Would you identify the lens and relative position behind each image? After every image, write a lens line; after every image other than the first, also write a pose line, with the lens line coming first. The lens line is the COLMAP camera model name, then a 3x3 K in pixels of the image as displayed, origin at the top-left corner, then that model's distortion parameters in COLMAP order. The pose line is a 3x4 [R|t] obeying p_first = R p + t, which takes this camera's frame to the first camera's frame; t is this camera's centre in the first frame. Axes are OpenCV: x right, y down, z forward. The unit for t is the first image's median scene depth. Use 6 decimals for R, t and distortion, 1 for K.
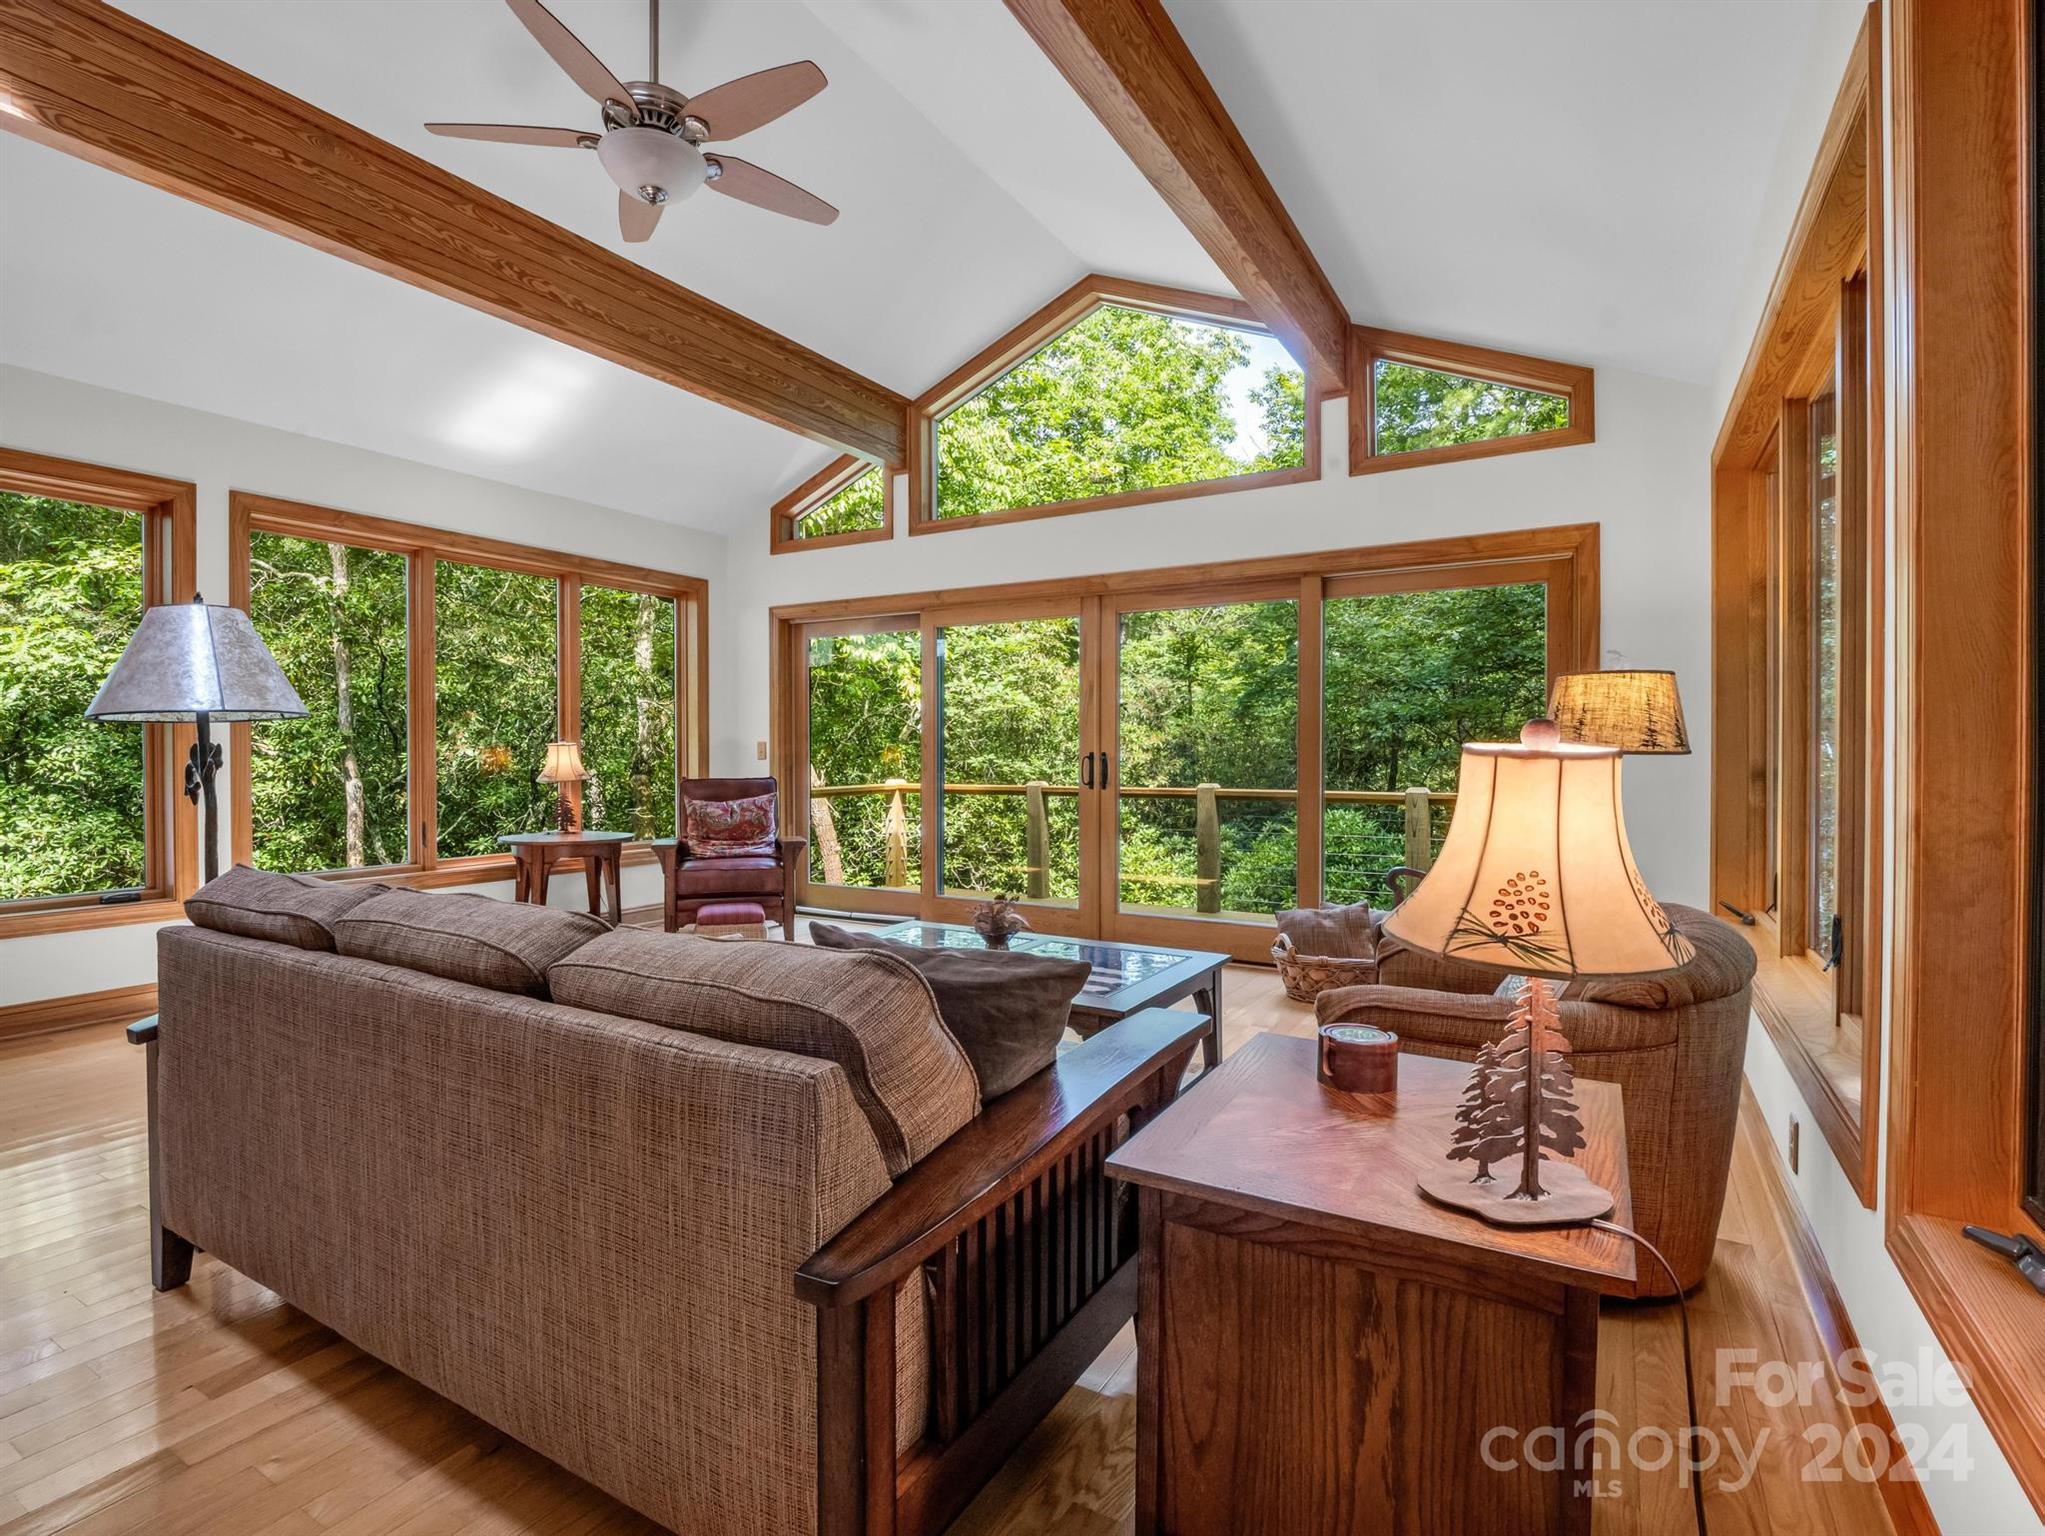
lens RADIAL K [[998.9, 0, 991.3], [0, 998.9, 755.2], [0, 0, 1]] dist [-0.015091, -0.000027]
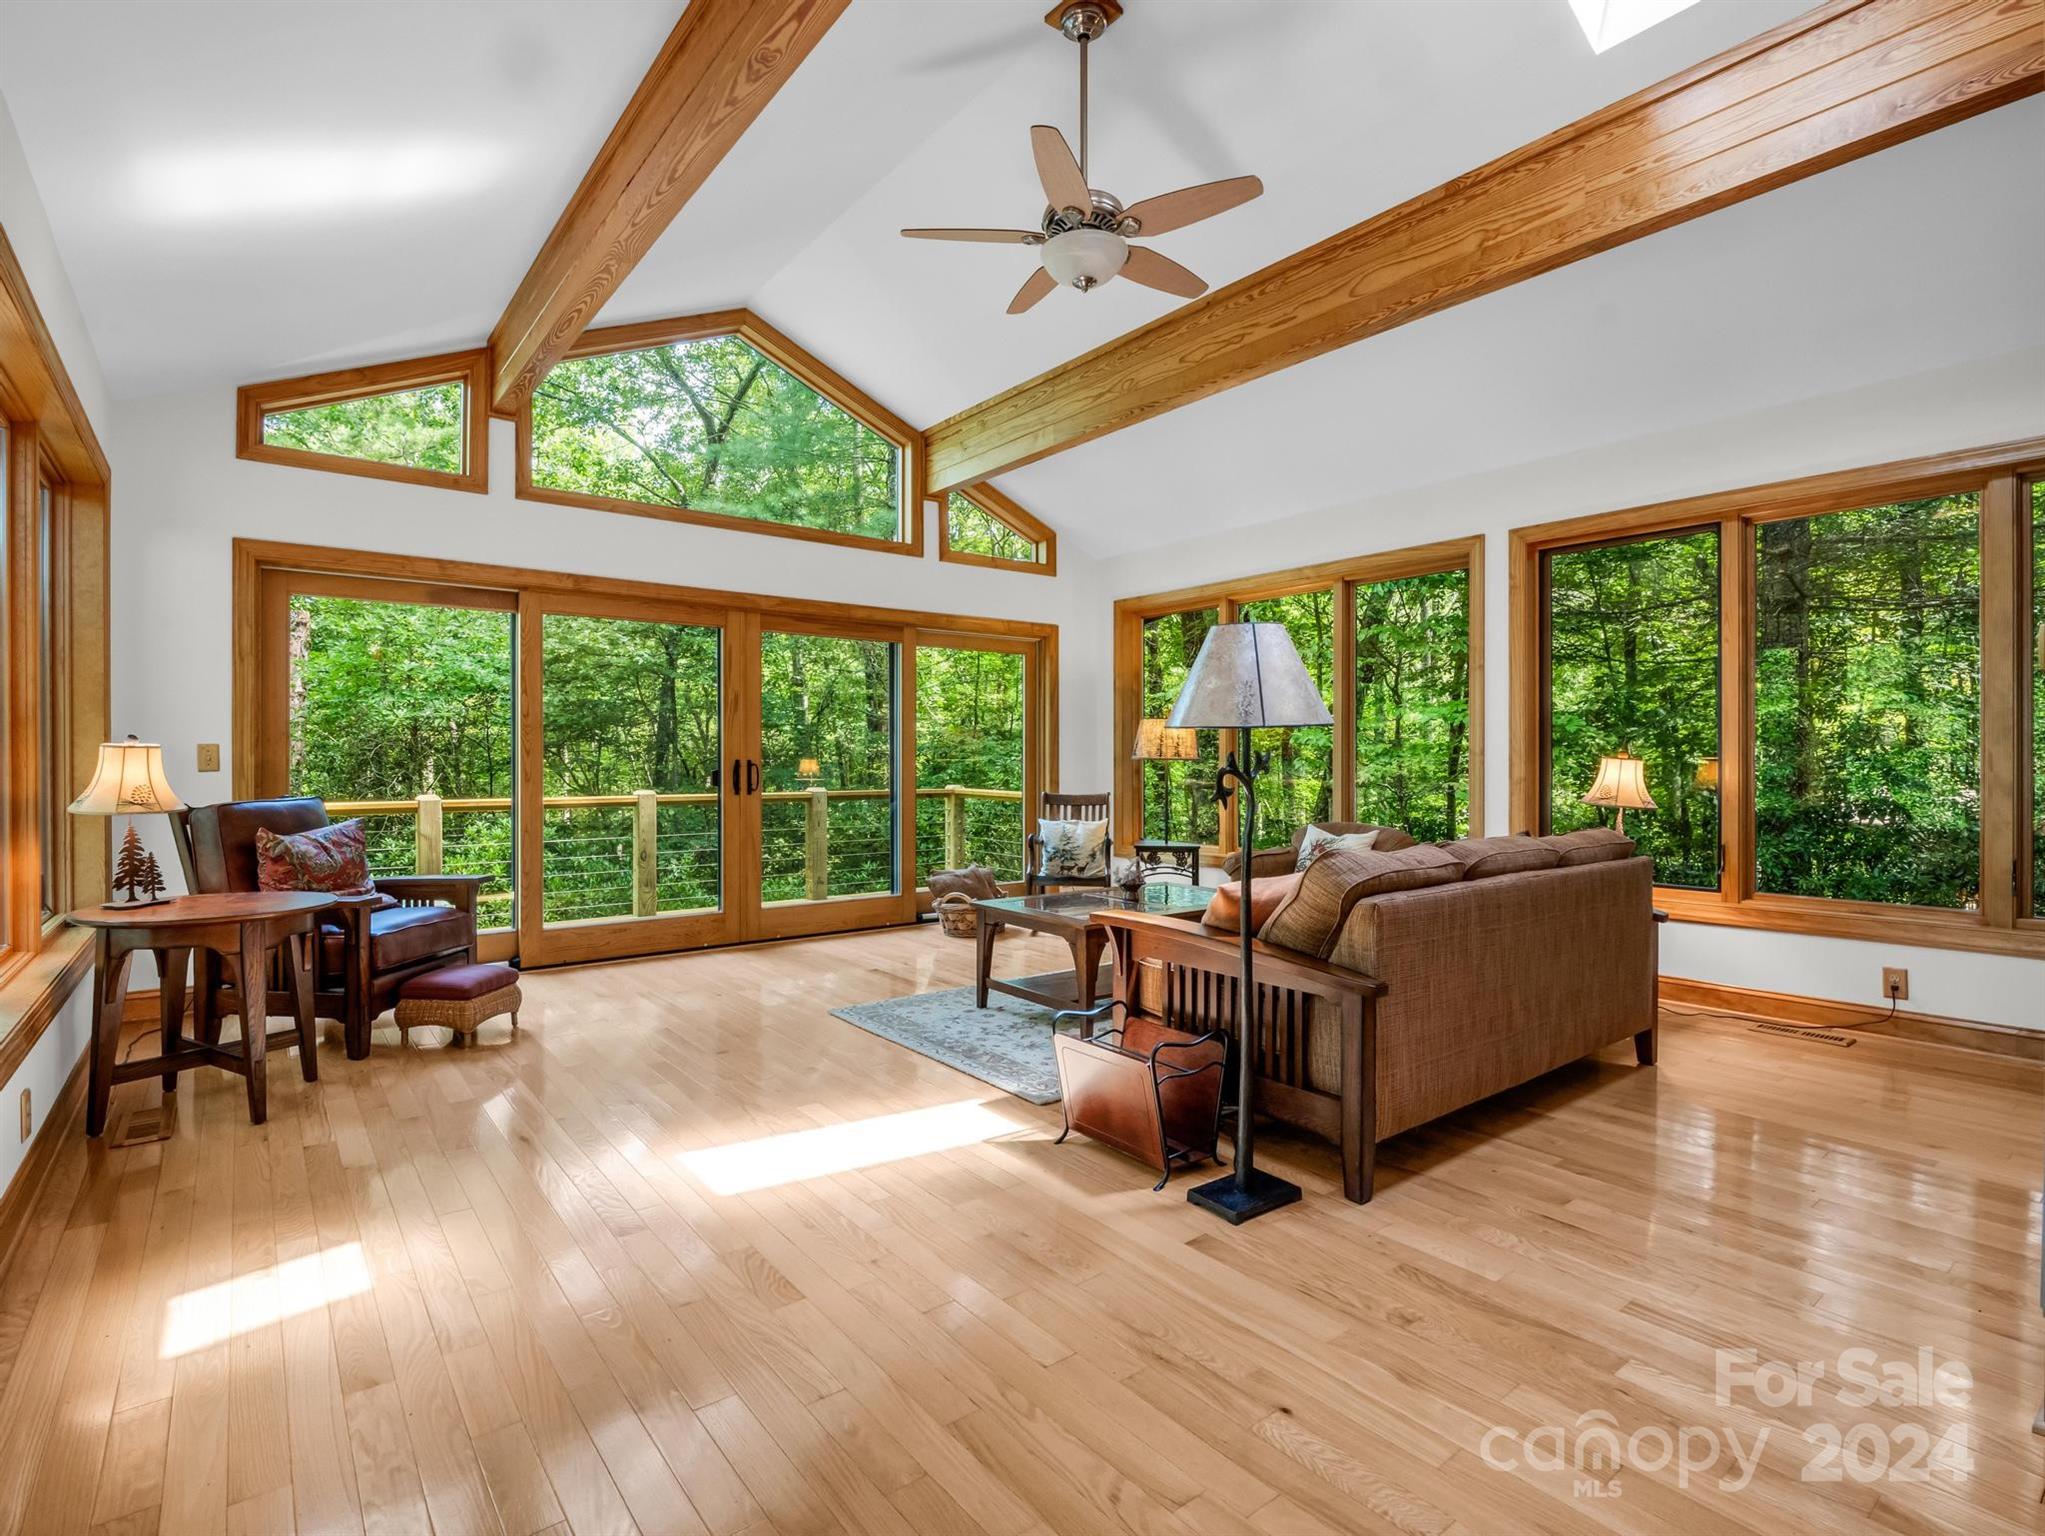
lens RADIAL K [[1001.6, 0, 1022.5], [0, 1001.6, 768.0], [0, 0, 1]] dist [-0.000956, 0.000018]
pose [[0.346012, -0.003212, 0.938225, -0.982103], [0.004379, 0.999989, 0.001809, 0.005528], [-0.938220, 0.003482, 0.346022, 0.447996]]
